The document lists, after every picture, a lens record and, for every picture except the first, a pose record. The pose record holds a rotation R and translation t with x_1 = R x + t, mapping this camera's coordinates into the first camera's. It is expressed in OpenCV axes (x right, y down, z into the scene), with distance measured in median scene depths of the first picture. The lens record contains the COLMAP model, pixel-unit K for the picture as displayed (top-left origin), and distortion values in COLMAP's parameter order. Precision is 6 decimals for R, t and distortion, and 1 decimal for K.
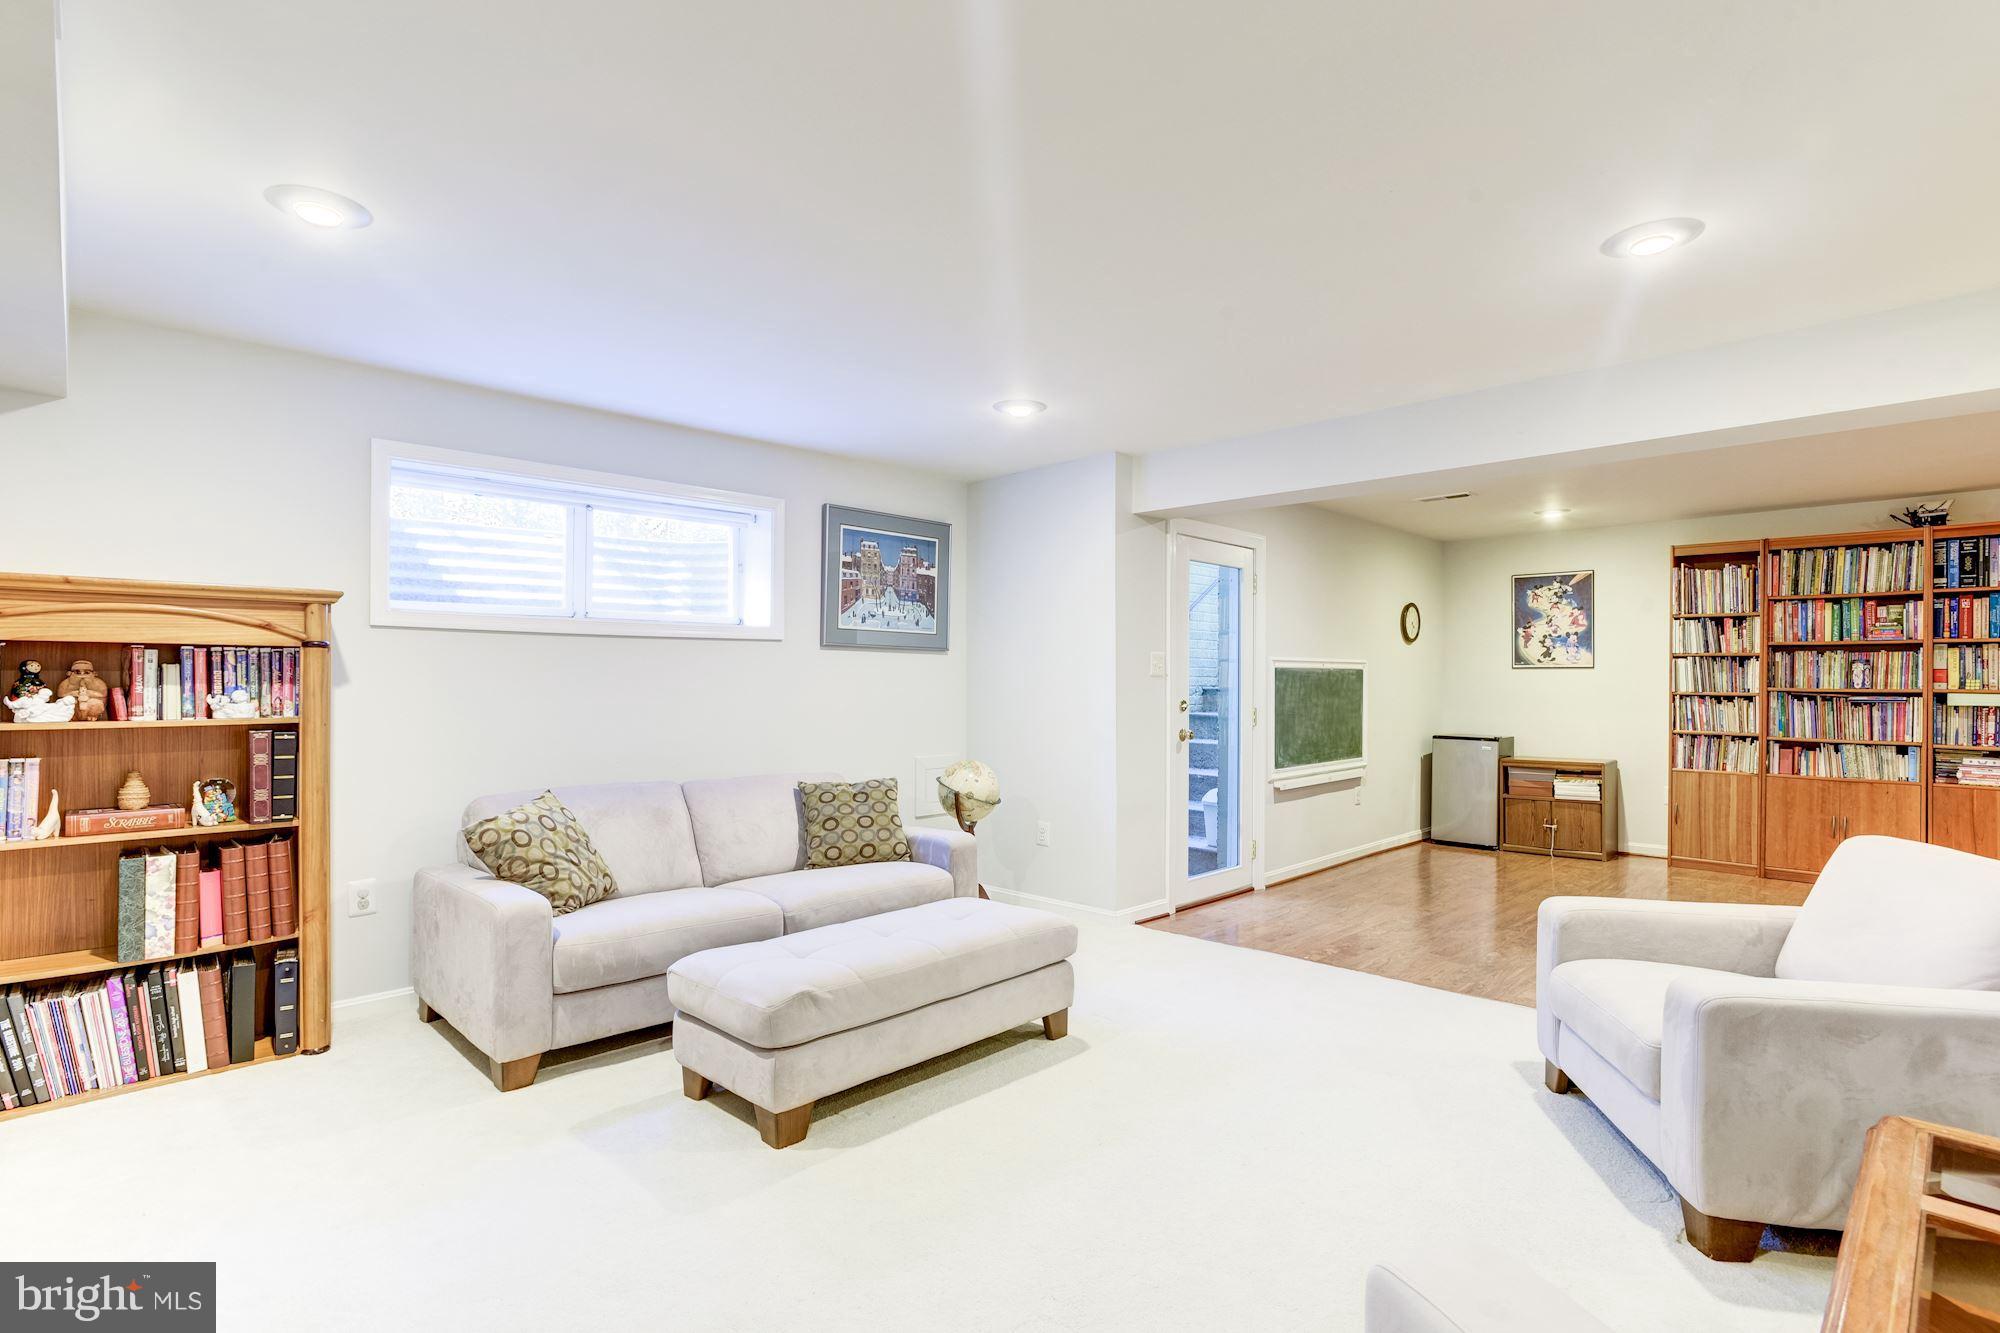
lens RADIAL K [[990.7, 0, 1008.5], [0, 990.7, 677.4], [0, 0, 1]] dist [-0.005699, -0.000054]
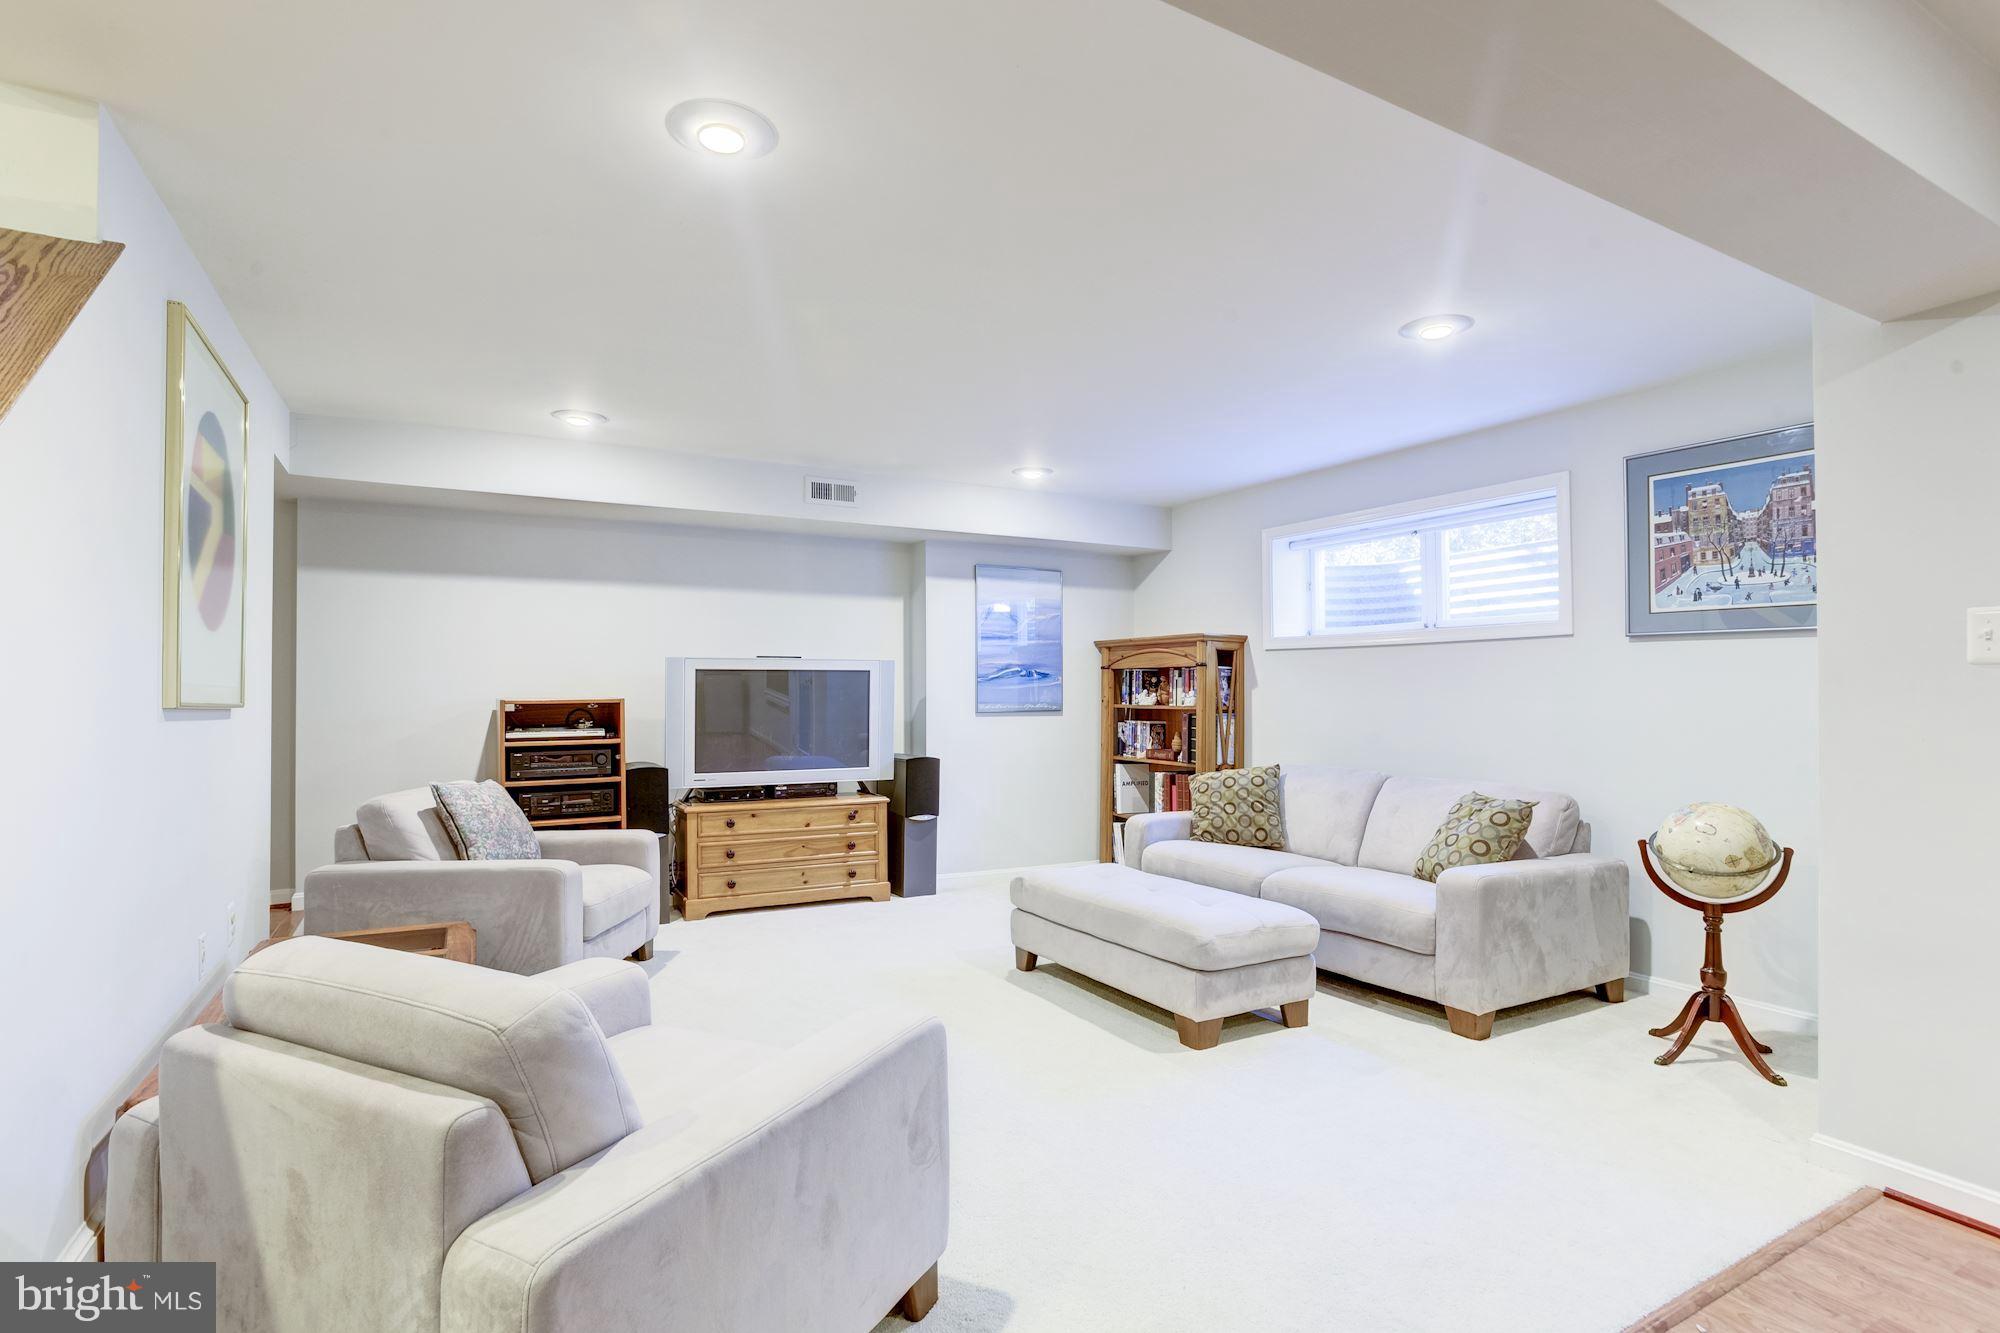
lens RADIAL K [[990.7, 0, 1006.1], [0, 990.7, 677.1], [0, 0, 1]] dist [-0.005699, -0.000054]
pose [[-0.264670, -0.011331, -0.964273, 0.690744], [0.007222, 0.999880, -0.013732, 0.006944], [0.964312, -0.010598, -0.264556, 0.716670]]
